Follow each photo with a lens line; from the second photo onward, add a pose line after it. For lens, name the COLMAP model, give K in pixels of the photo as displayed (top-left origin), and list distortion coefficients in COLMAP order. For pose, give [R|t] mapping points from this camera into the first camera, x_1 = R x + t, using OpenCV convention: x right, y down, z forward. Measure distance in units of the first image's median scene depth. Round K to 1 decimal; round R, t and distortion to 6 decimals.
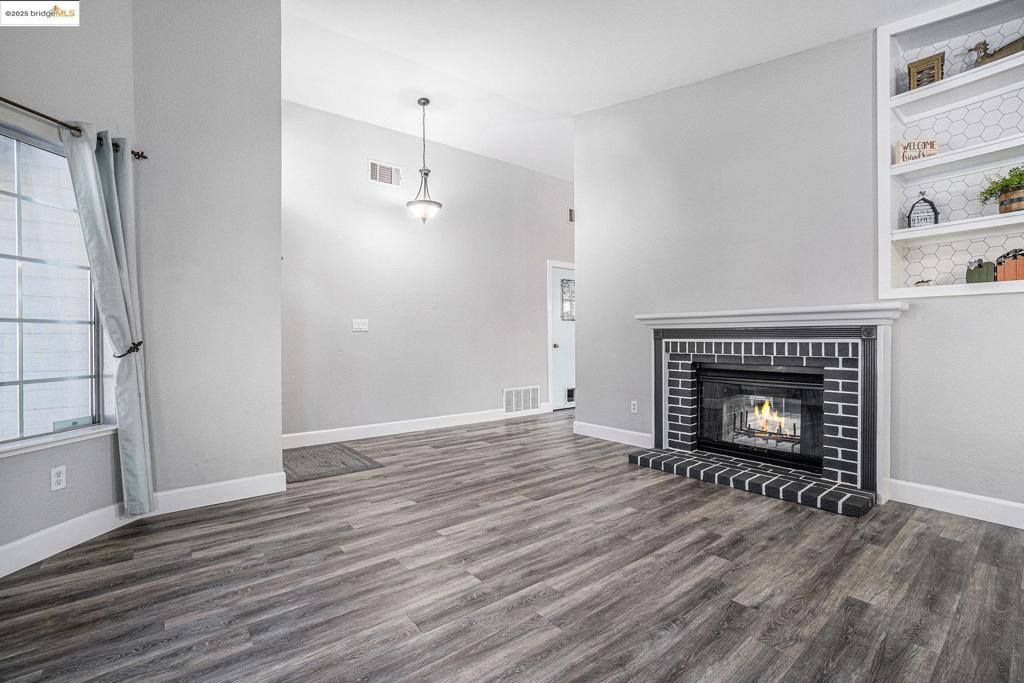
lens RADIAL K [[463.4, 0, 500.1], [0, 463.4, 354.0], [0, 0, 1]] dist [-0.081909, 0.033043]
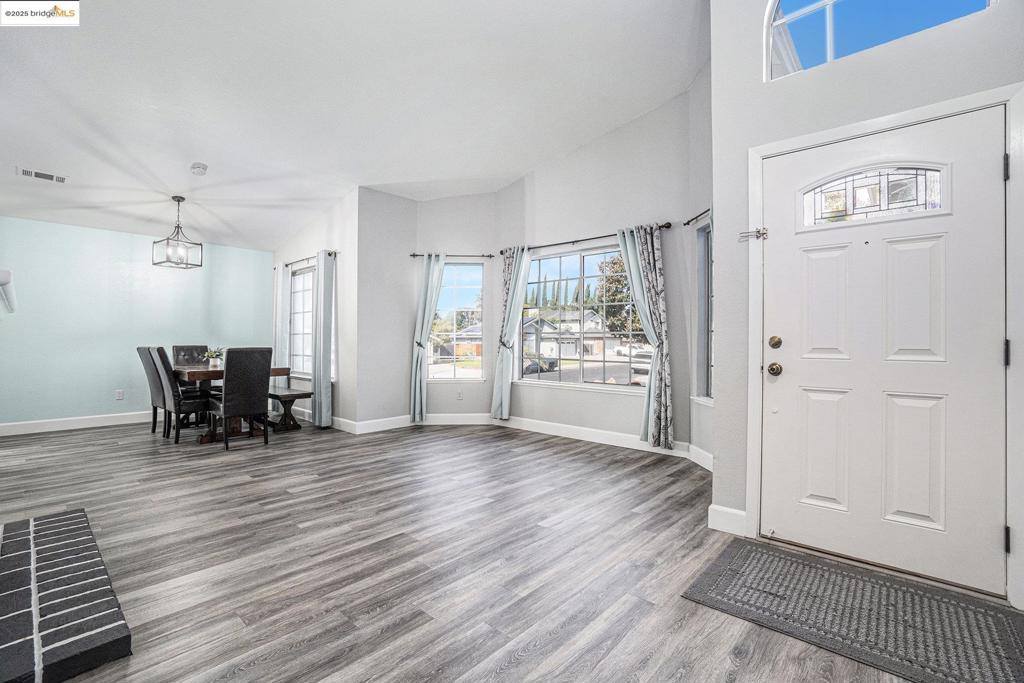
lens RADIAL K [[455.6, 0, 502.5], [0, 455.6, 336.7], [0, 0, 1]] dist [-0.058461, 0.011912]
pose [[-0.986802, -0.004083, -0.161882, 0.031156], [-0.008152, 0.999667, 0.024476, -0.066797], [0.161728, 0.025472, -0.986507, 1.854511]]
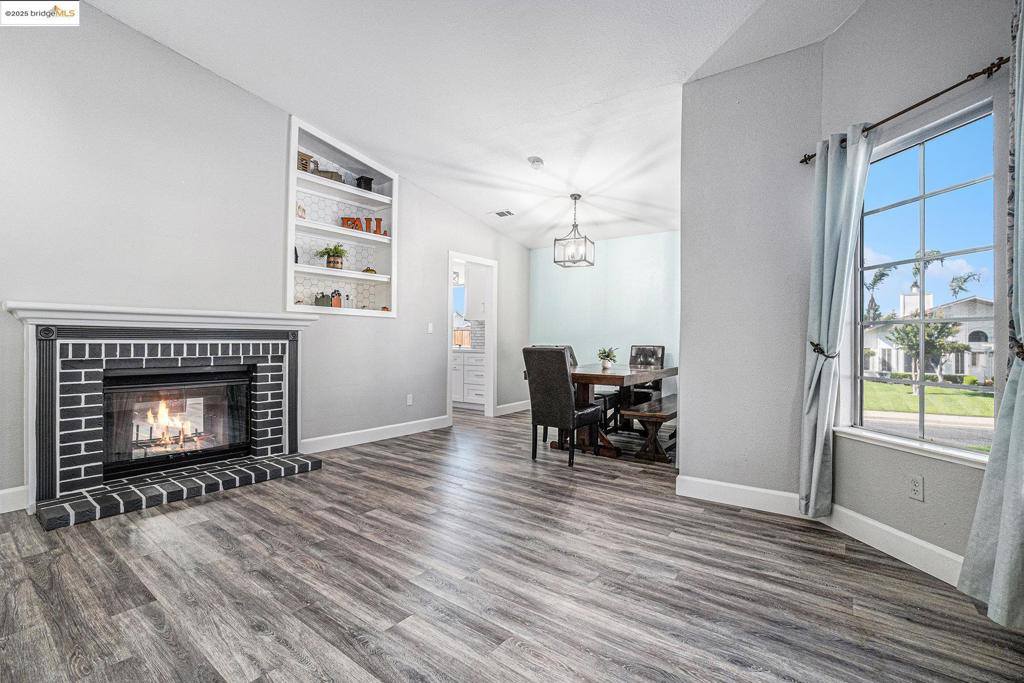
lens RADIAL K [[450.7, 0, 504.3], [0, 450.7, 340.3], [0, 0, 1]] dist [-0.055307, 0.018753]
pose [[-0.254321, 0.002505, 0.967117, -0.616154], [0.026250, 0.999646, 0.004314, -0.022451], [-0.966764, 0.026483, -0.254297, 0.688337]]
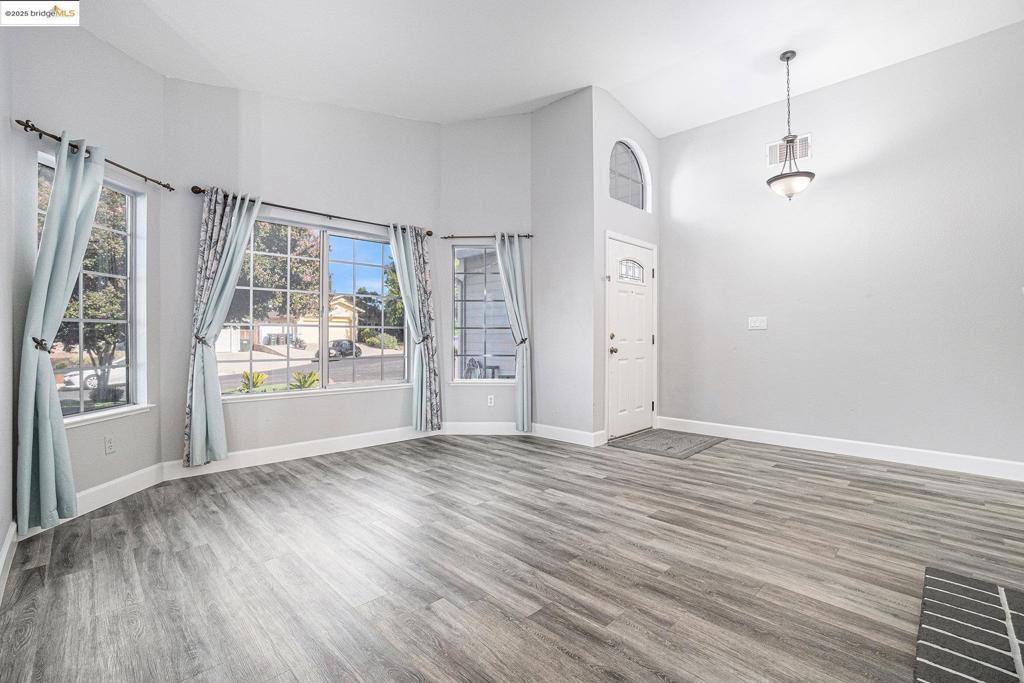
lens RADIAL K [[455.6, 0, 502.5], [0, 455.6, 336.7], [0, 0, 1]] dist [-0.058461, 0.011912]
pose [[0.097617, 0.002775, -0.995220, 0.936823], [-0.034371, 0.999409, -0.000585, -0.026520], [0.994630, 0.034264, 0.097654, 0.619611]]
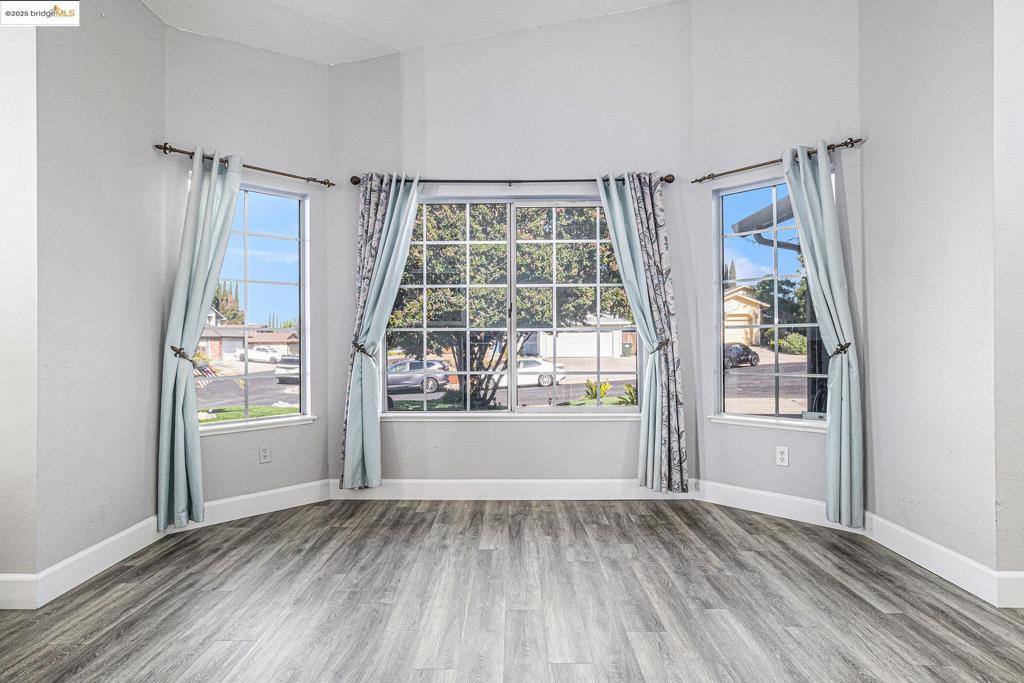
lens RADIAL K [[543.9, 0, 505.5], [0, 543.9, 337.8], [0, 0, 1]] dist [-0.021648, 0.001478]
pose [[-0.629114, 0.002992, -0.777307, 0.478663], [-0.018240, 0.999660, 0.018610, -0.044285], [0.777099, 0.025886, -0.628846, 1.002558]]
